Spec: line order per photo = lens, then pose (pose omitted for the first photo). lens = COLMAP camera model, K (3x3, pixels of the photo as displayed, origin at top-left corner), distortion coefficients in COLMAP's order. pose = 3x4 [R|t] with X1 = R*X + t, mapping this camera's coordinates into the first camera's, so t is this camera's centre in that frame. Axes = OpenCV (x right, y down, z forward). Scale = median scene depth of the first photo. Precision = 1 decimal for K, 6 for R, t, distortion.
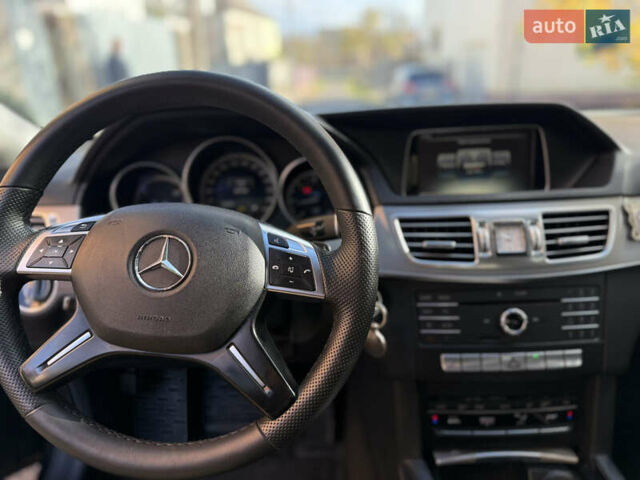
lens RADIAL K [[467.0, 0, 318.0], [0, 467.0, 237.9], [0, 0, 1]] dist [0.049226, -0.075672]
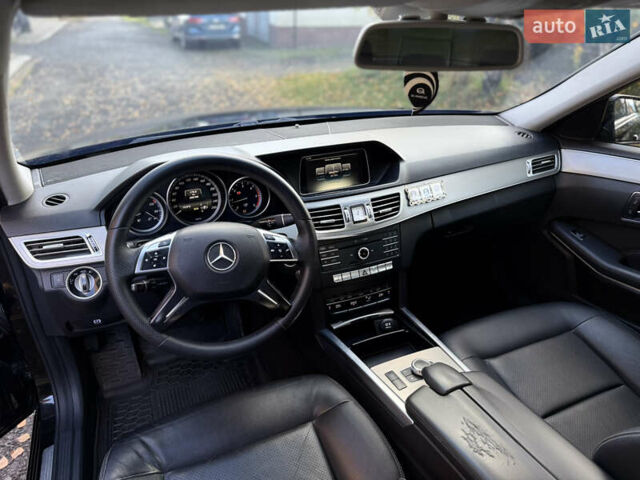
lens RADIAL K [[467.0, 0, 301.4], [0, 467.0, 242.3], [0, 0, 1]] dist [0.049226, -0.075672]
pose [[0.921477, -0.157534, 0.355053, -0.538249], [0.098954, 0.979114, 0.177608, -0.252960], [-0.375616, -0.128527, 0.917820, -0.747976]]
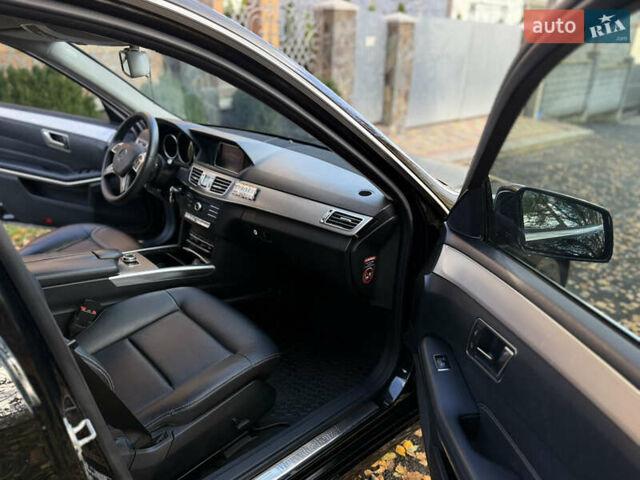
lens RADIAL K [[467.0, 0, 320.5], [0, 467.0, 244.4], [0, 0, 1]] dist [0.049226, -0.075672]
pose [[0.678077, 0.327856, -0.657816, 2.984180], [-0.306405, 0.939612, 0.152462, -0.297605], [0.668077, 0.098177, 0.737587, -0.686143]]
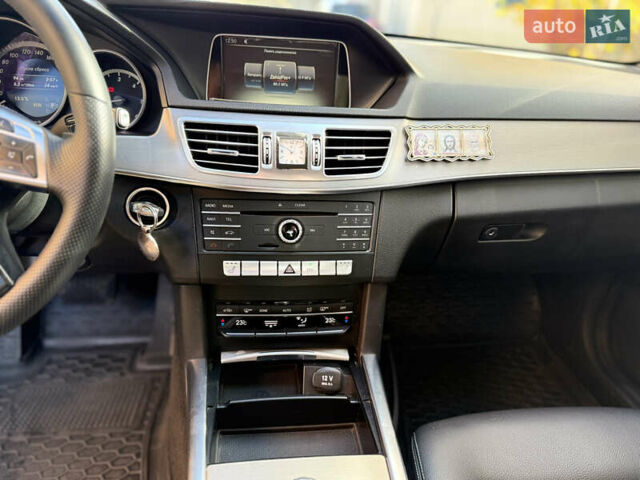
lens RADIAL K [[467.0, 0, 315.6], [0, 467.0, 236.6], [0, 0, 1]] dist [0.049226, -0.075672]
pose [[0.985958, 0.040940, 0.161898, 0.294649], [-0.064127, 0.987973, 0.140701, 0.037639], [-0.154191, -0.149108, 0.976725, -0.032616]]
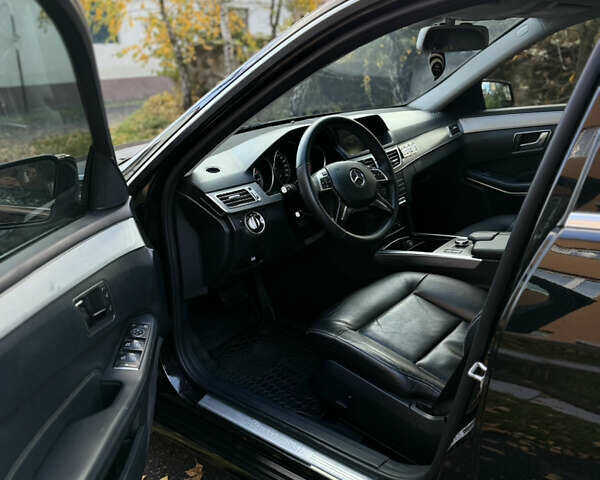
lens RADIAL K [[586.2, 0, 293.9], [0, 586.2, 245.1], [0, 0, 1]] dist [0.069691, 0.000000]
pose [[0.635138, -0.248063, 0.731481, -2.637179], [0.264297, 0.959656, 0.095955, -0.006431], [-0.725773, 0.132384, 0.675076, -0.940519]]
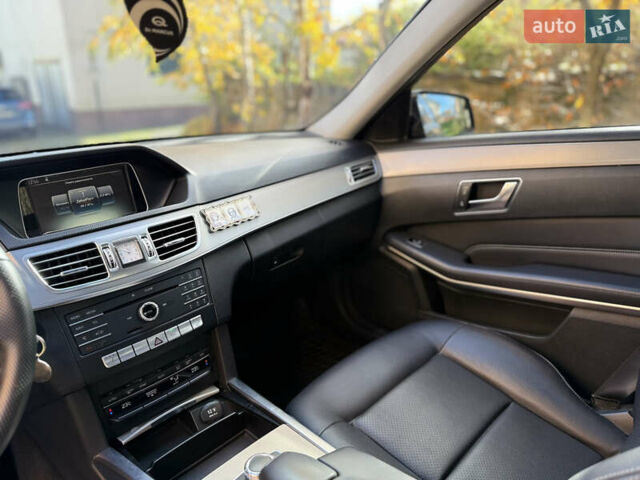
lens RADIAL K [[467.0, 0, 325.1], [0, 467.0, 238.5], [0, 0, 1]] dist [0.049226, -0.075672]
pose [[0.690693, -0.226872, 0.686638, -0.105796], [0.241572, 0.967353, 0.076624, -0.003548], [-0.681605, 0.112949, 0.722950, -0.317013]]
